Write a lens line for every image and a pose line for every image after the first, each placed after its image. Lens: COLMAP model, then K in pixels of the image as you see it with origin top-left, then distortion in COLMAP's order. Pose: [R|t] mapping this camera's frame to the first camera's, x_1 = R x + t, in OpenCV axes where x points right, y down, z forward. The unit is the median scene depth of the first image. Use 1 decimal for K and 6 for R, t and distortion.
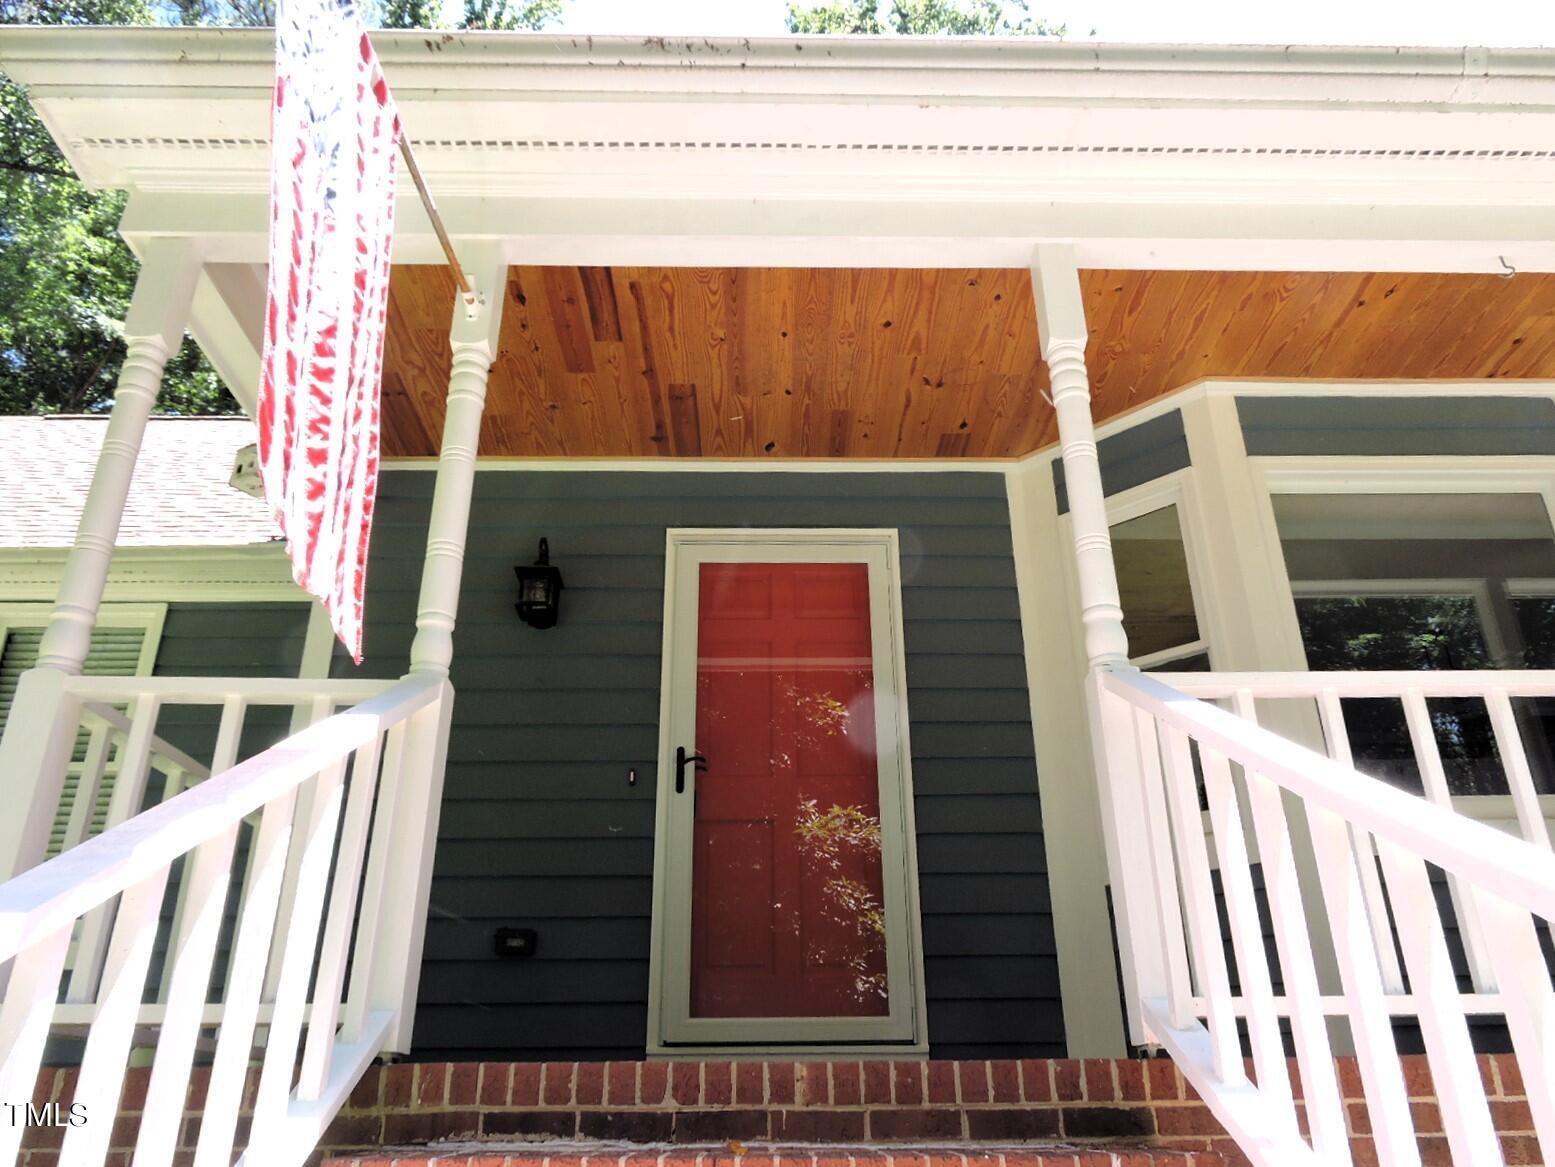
lens RADIAL K [[1146.7, 0, 777.5], [0, 1146.7, 583.5], [0, 0, 1]] dist [-0.004766, -0.002207]
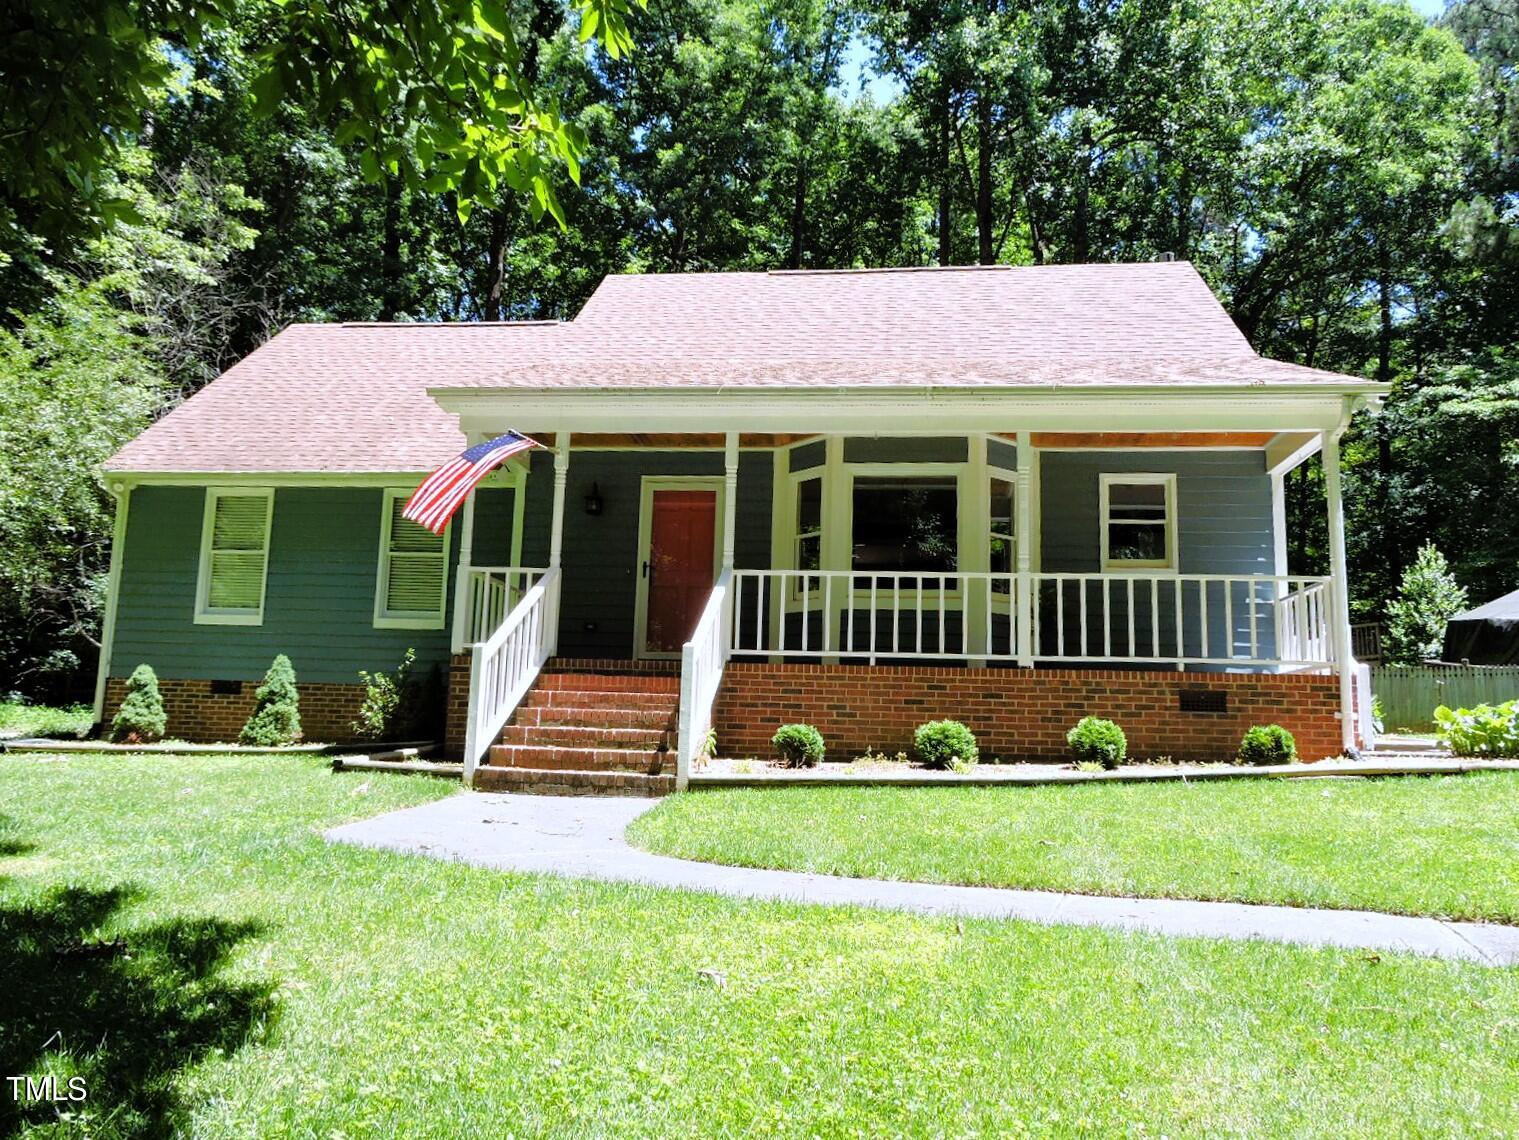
lens RADIAL K [[1122.1, 0, 757.0], [0, 1122.1, 562.1], [0, 0, 1]] dist [-0.001852, -0.002229]
pose [[0.990263, 0.016142, -0.138268, 0.764594], [0.023113, 0.960403, 0.277653, -0.826349], [0.137275, -0.278145, 0.950679, -2.139469]]
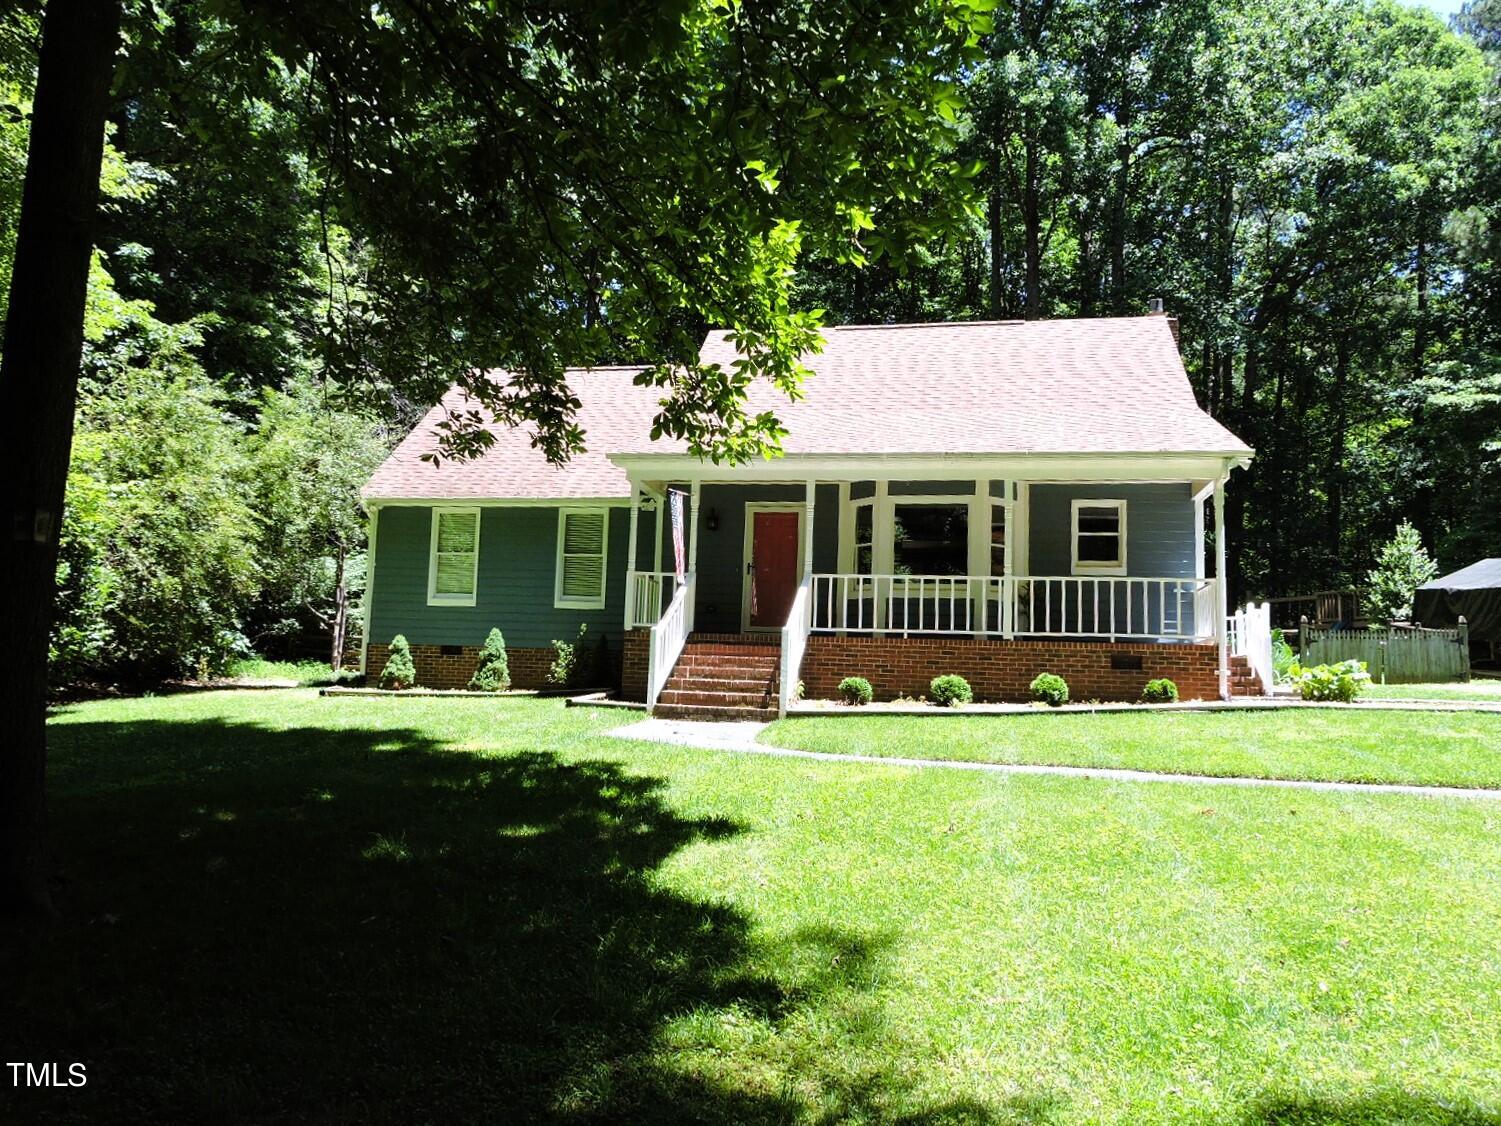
lens RADIAL K [[1108.5, 0, 750.5], [0, 1108.5, 563.0], [0, 0, 1]] dist [-0.002773, -0.005152]
pose [[0.978893, 0.016804, -0.203679, 0.954896], [0.049616, 0.947257, 0.316609, -1.456479], [0.198257, -0.320033, 0.926430, -3.489693]]
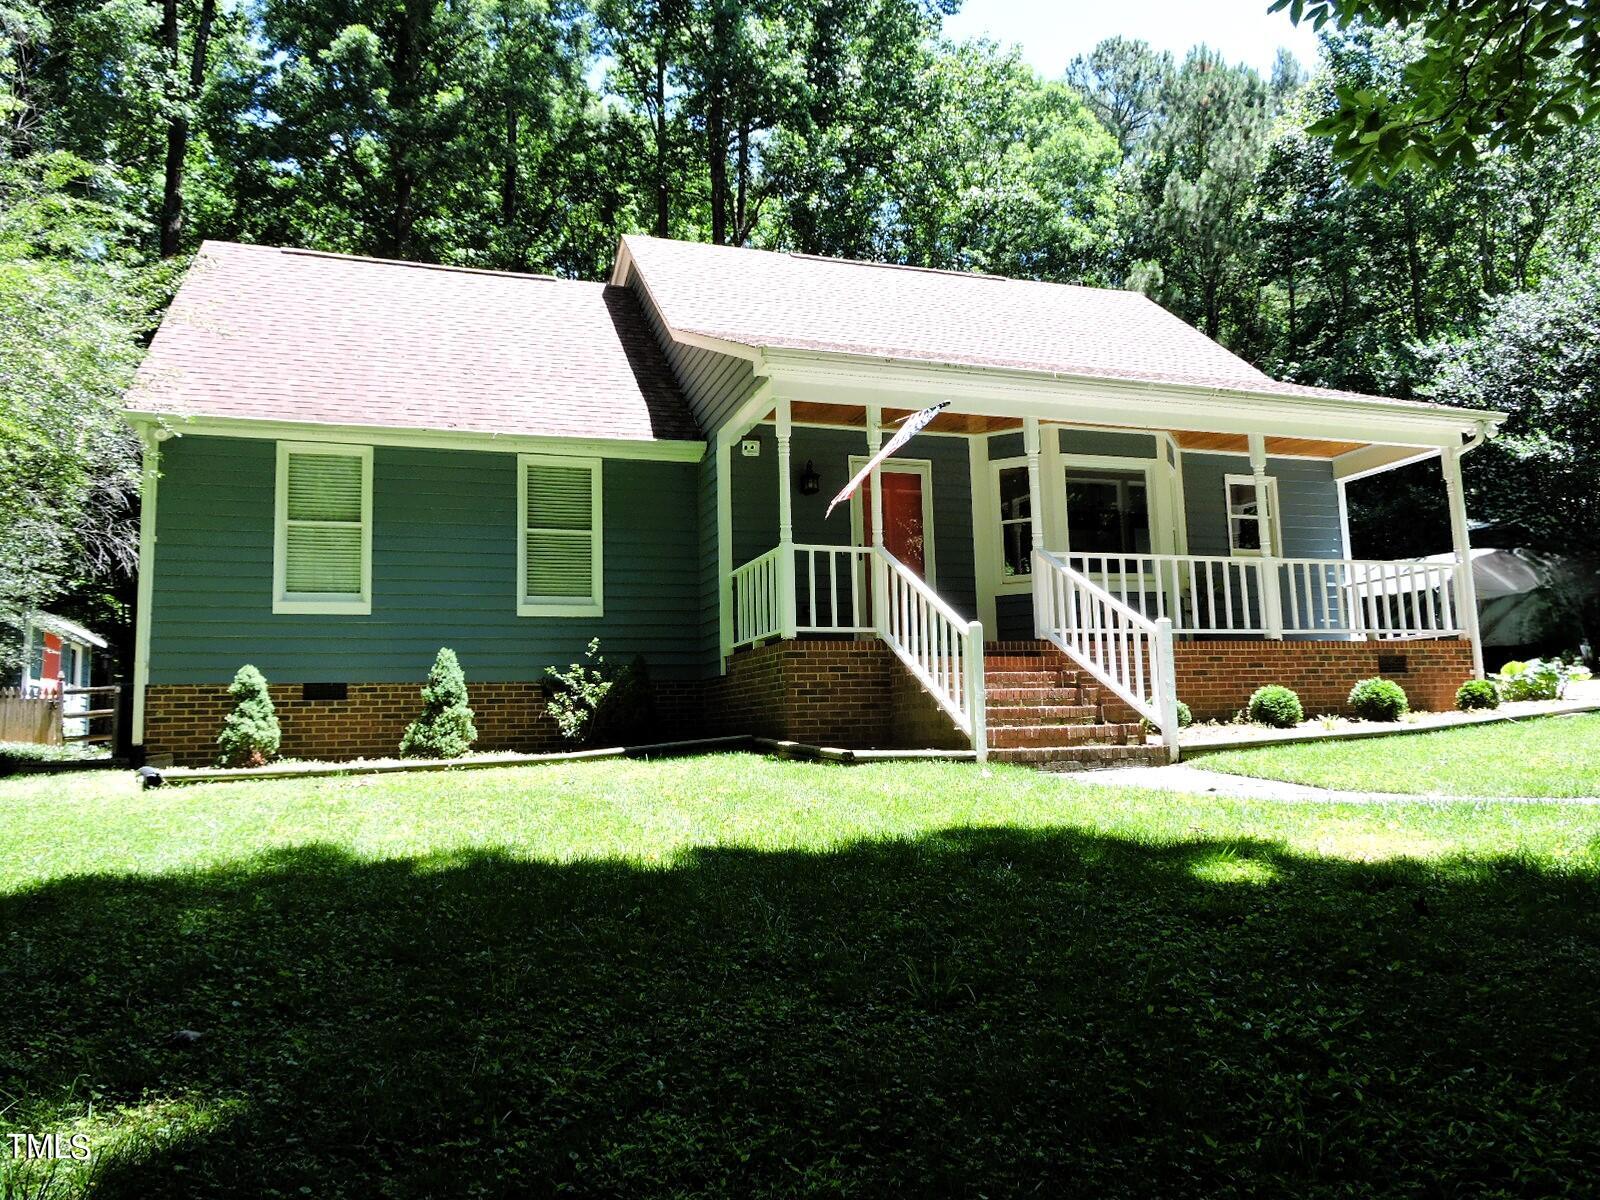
lens RADIAL K [[1120.4, 0, 800.0], [0, 1120.4, 600.0], [0, 0, 1]] dist [-0.001191, 0.000568]
pose [[0.952371, 0.017323, 0.304448, -1.393005], [-0.110423, 0.950220, 0.291357, -0.665514], [-0.284245, -0.311098, 0.906875, -1.941244]]
